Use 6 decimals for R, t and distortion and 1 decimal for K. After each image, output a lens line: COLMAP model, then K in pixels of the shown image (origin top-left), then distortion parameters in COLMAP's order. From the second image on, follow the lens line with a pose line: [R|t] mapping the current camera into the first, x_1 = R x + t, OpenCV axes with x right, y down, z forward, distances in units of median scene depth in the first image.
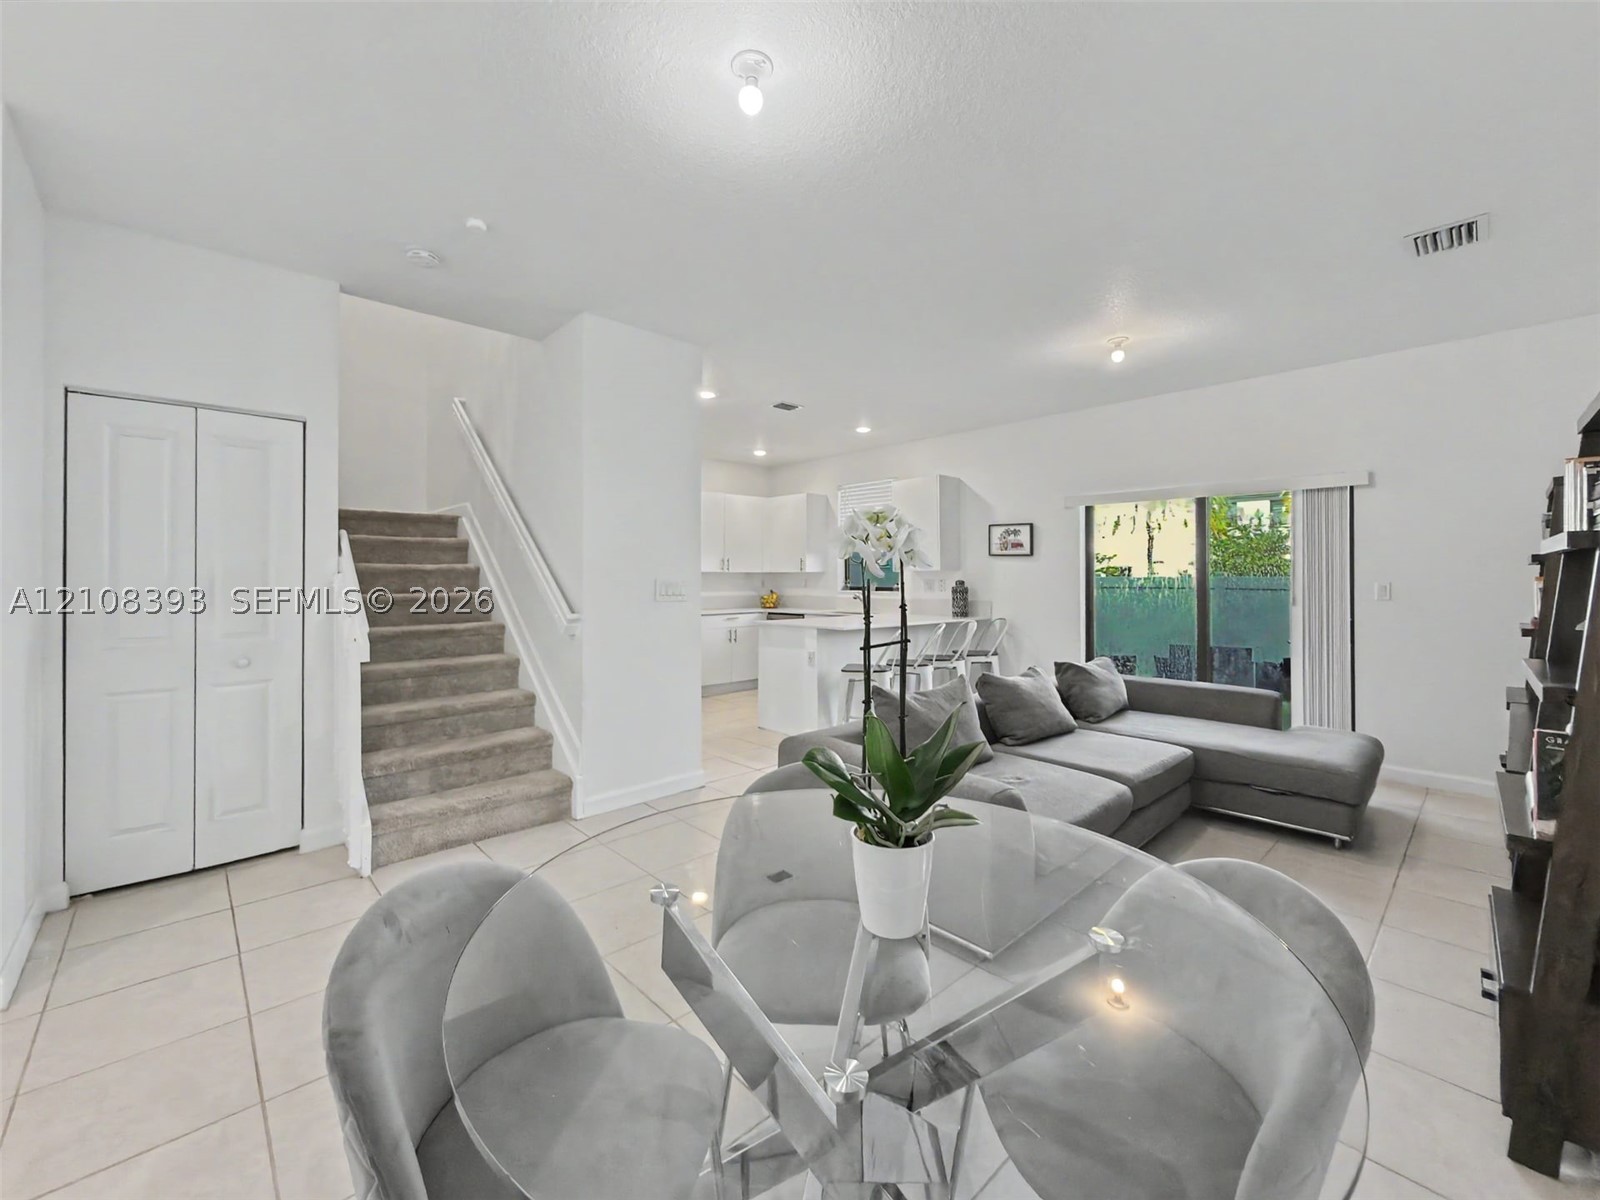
lens RADIAL K [[662.6, 0, 797.0], [0, 662.6, 574.4], [0, 0, 1]] dist [-0.002406, 0.000373]
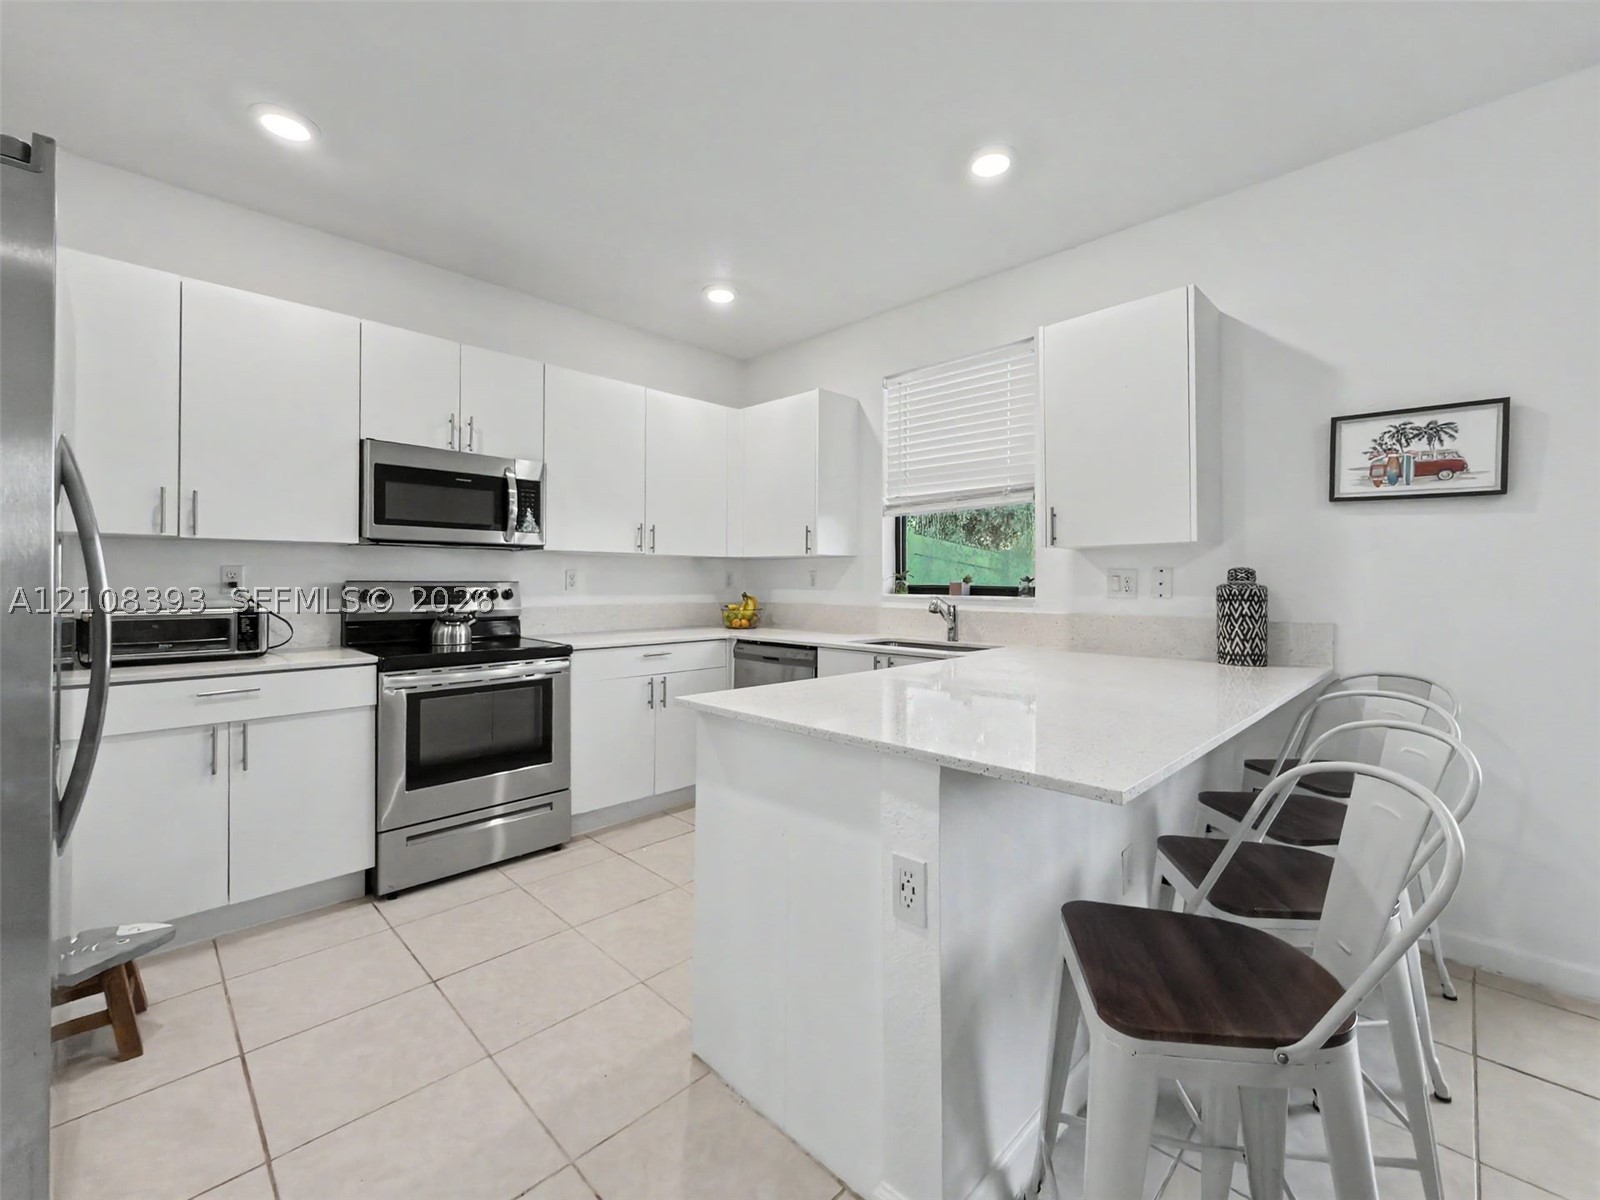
lens RADIAL K [[662.6, 0, 799.8], [0, 662.6, 571.7], [0, 0, 1]] dist [-0.002406, 0.000373]
pose [[0.999258, 0.005657, 0.038109, -0.021014], [-0.005303, 0.999942, -0.009401, 0.016097], [-0.038160, 0.009192, 0.999229, 0.636417]]
